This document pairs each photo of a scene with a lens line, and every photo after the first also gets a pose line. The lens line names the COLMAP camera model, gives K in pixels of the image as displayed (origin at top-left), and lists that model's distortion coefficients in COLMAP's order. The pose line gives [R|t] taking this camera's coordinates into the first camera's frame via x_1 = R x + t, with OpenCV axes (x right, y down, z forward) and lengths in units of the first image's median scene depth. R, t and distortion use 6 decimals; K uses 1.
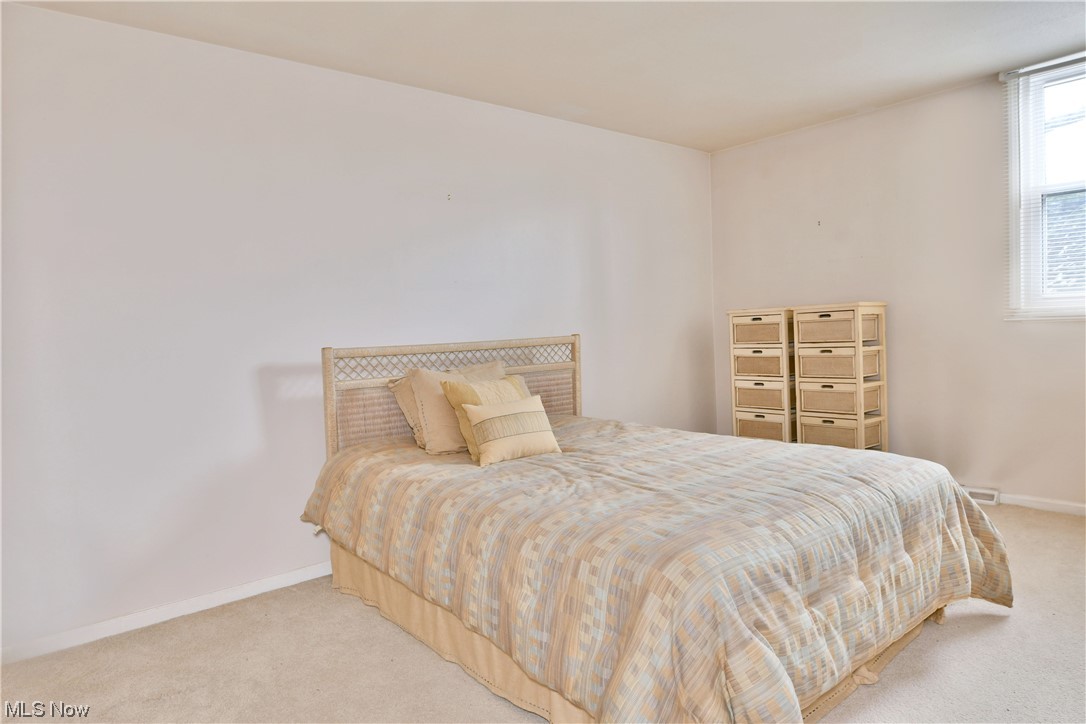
lens RADIAL K [[676.4, 0, 549.9], [0, 676.4, 350.3], [0, 0, 1]] dist [-0.012451, -0.004926]
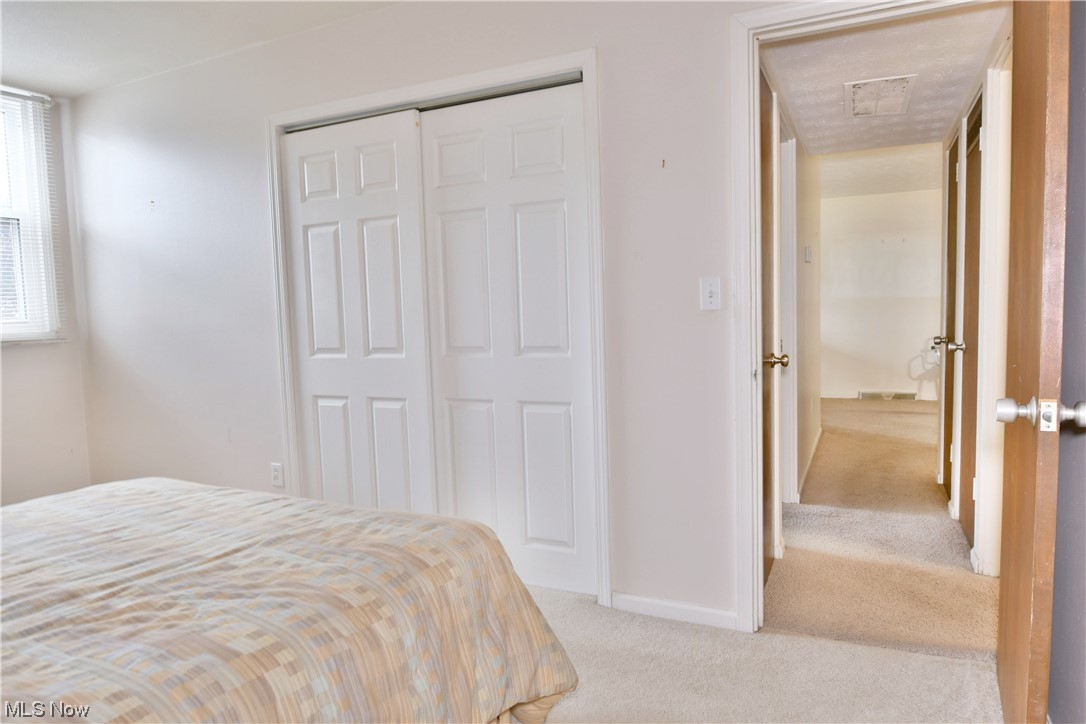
lens RADIAL K [[674.3, 0, 538.0], [0, 674.3, 365.3], [0, 0, 1]] dist [-0.007931, -0.009891]
pose [[-0.389619, -0.012348, 0.920893, -0.558410], [0.076698, 0.996002, 0.045805, -0.001661], [-0.917777, 0.088477, -0.387114, 0.837793]]
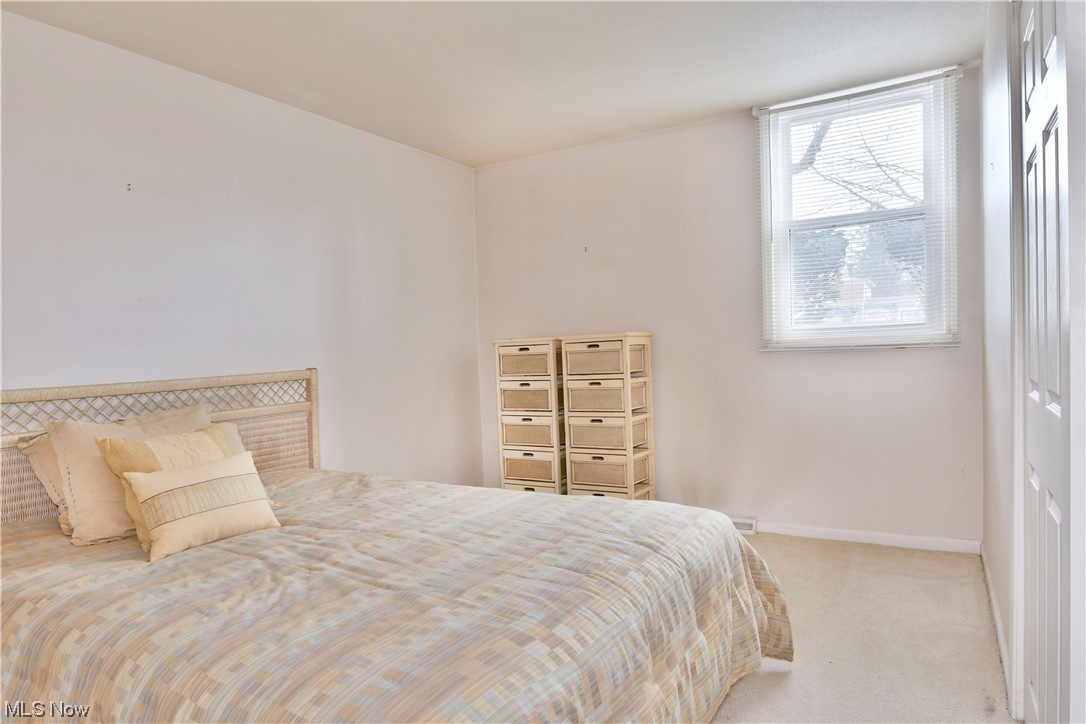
lens RADIAL K [[676.5, 0, 540.1], [0, 676.5, 363.2], [0, 0, 1]] dist [-0.008084, -0.008381]
pose [[0.948453, -0.005179, 0.316877, 0.064868], [0.012122, 0.999728, -0.019945, -0.015847], [-0.316687, 0.022759, 0.948257, 0.221191]]
